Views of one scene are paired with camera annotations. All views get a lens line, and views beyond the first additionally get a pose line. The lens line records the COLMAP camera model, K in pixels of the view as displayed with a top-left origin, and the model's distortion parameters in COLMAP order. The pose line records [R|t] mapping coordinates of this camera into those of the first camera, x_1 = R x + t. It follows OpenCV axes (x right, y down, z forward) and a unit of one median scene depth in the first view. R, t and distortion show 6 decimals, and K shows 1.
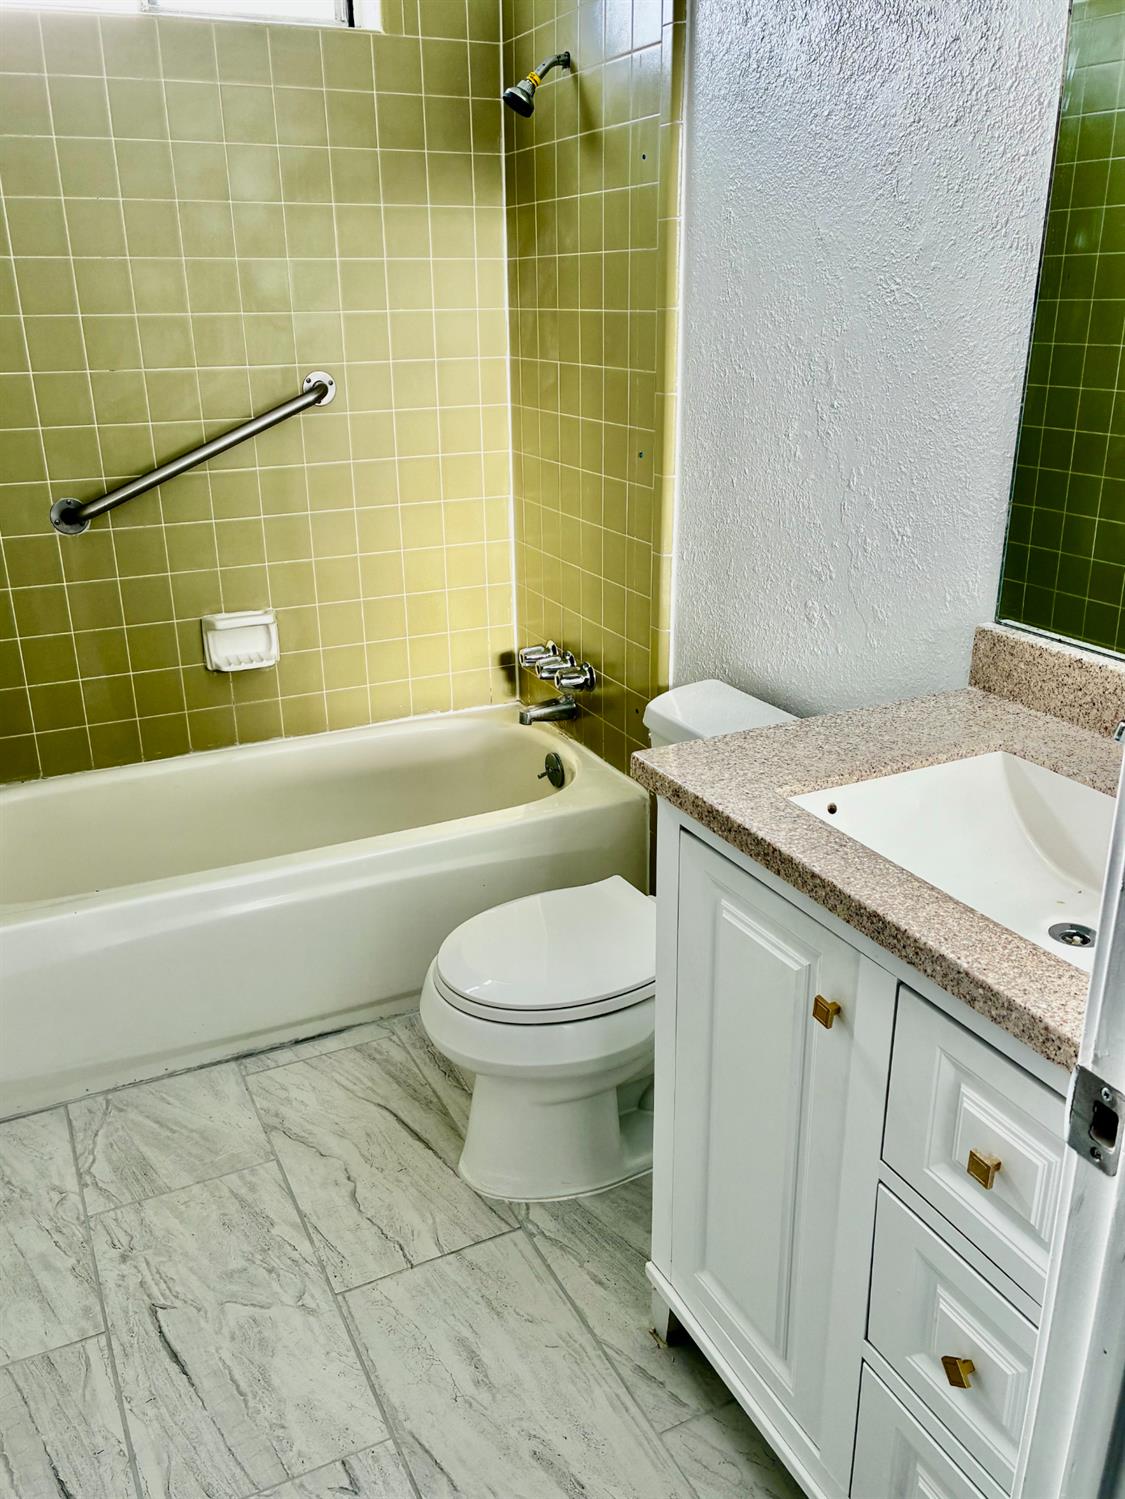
lens RADIAL K [[1223.9, 0, 558.2], [0, 1223.9, 737.4], [0, 0, 1]] dist [0.013064, -0.002320]
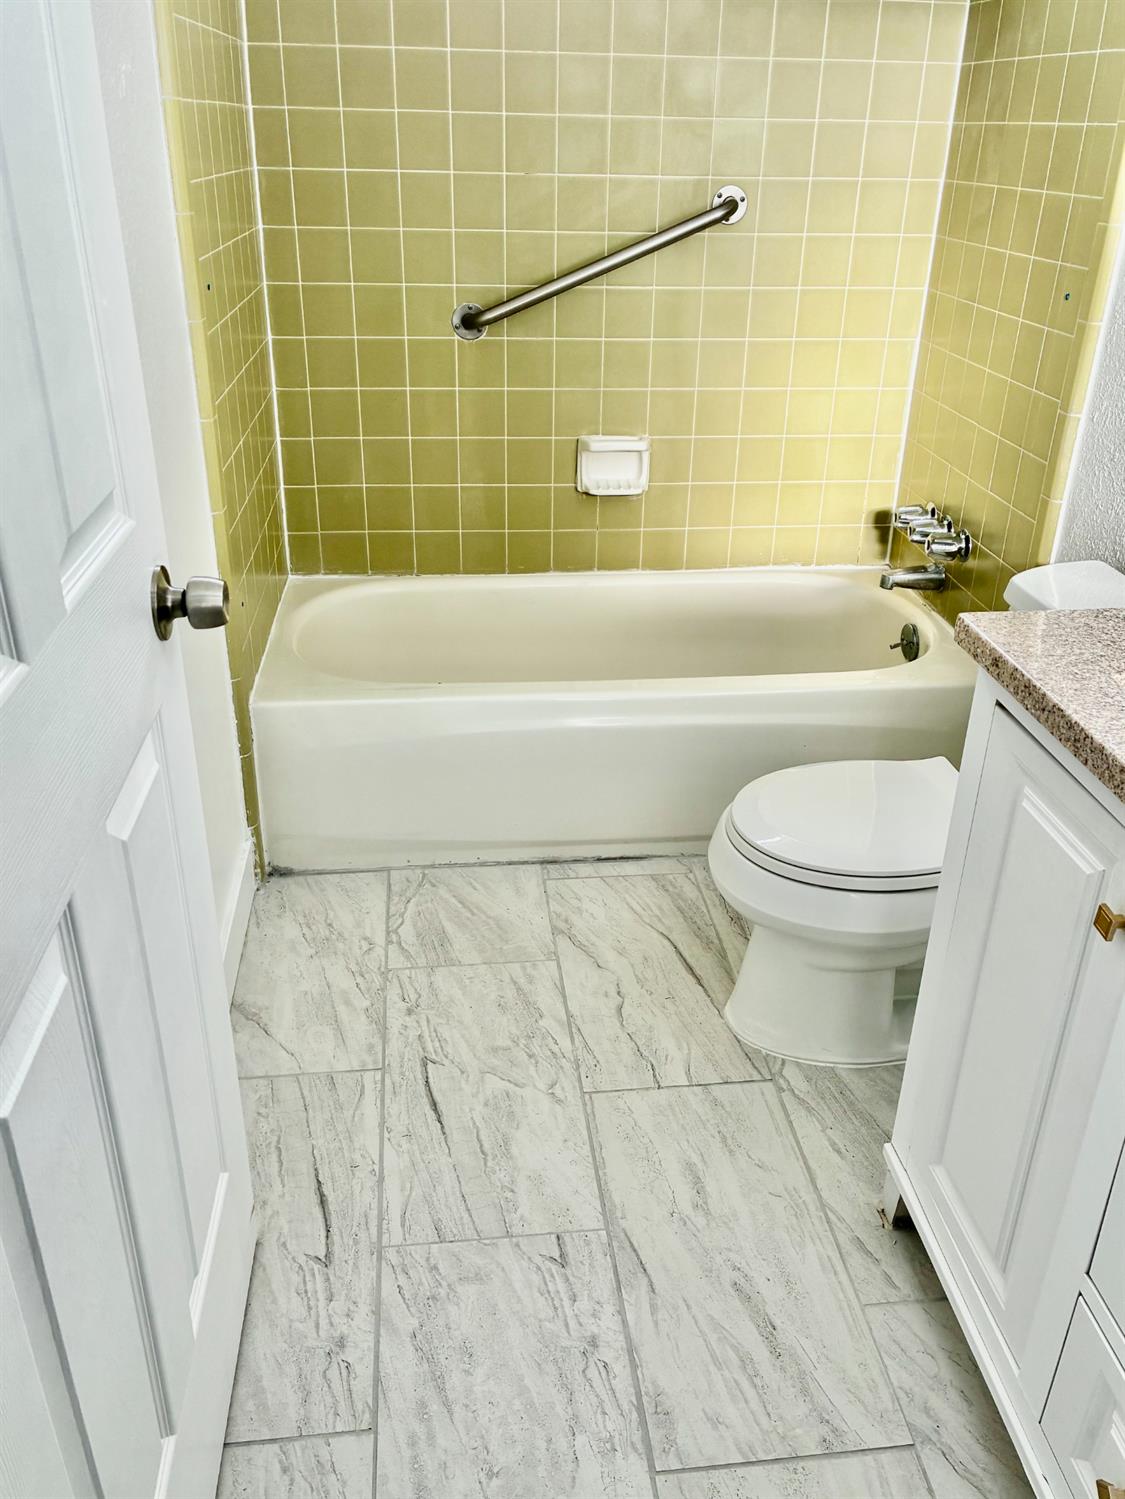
lens RADIAL K [[1225.1, 0, 562.5], [0, 1225.1, 749.5], [0, 0, 1]] dist [0.012727, 0.000981]
pose [[0.941198, 0.180021, -0.285900, 0.051746], [-0.143877, 0.979219, 0.142931, 0.019530], [0.305689, -0.093392, 0.947540, 0.026834]]
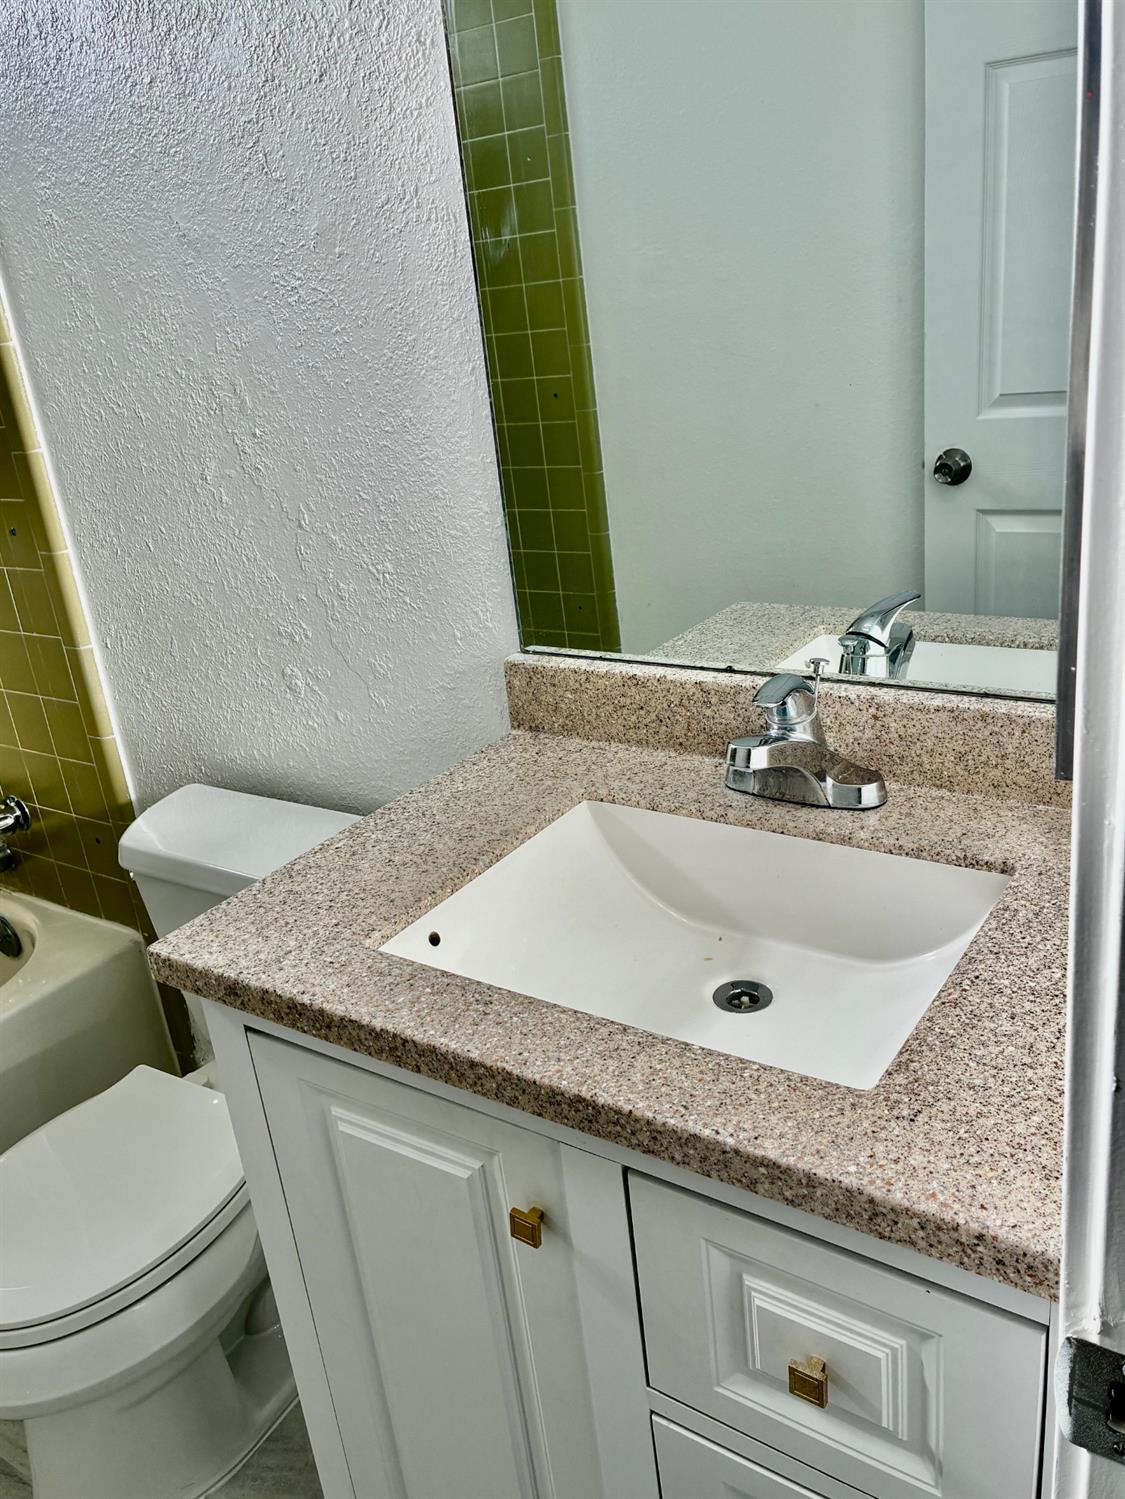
lens RADIAL K [[1217.9, 0, 565.6], [0, 1217.9, 740.7], [0, 0, 1]] dist [0.030631, -0.016512]
pose [[0.862766, -0.254170, 0.437072, -0.007701], [0.262007, 0.964087, 0.043451, -0.058822], [-0.432420, 0.077028, 0.898376, 0.206204]]
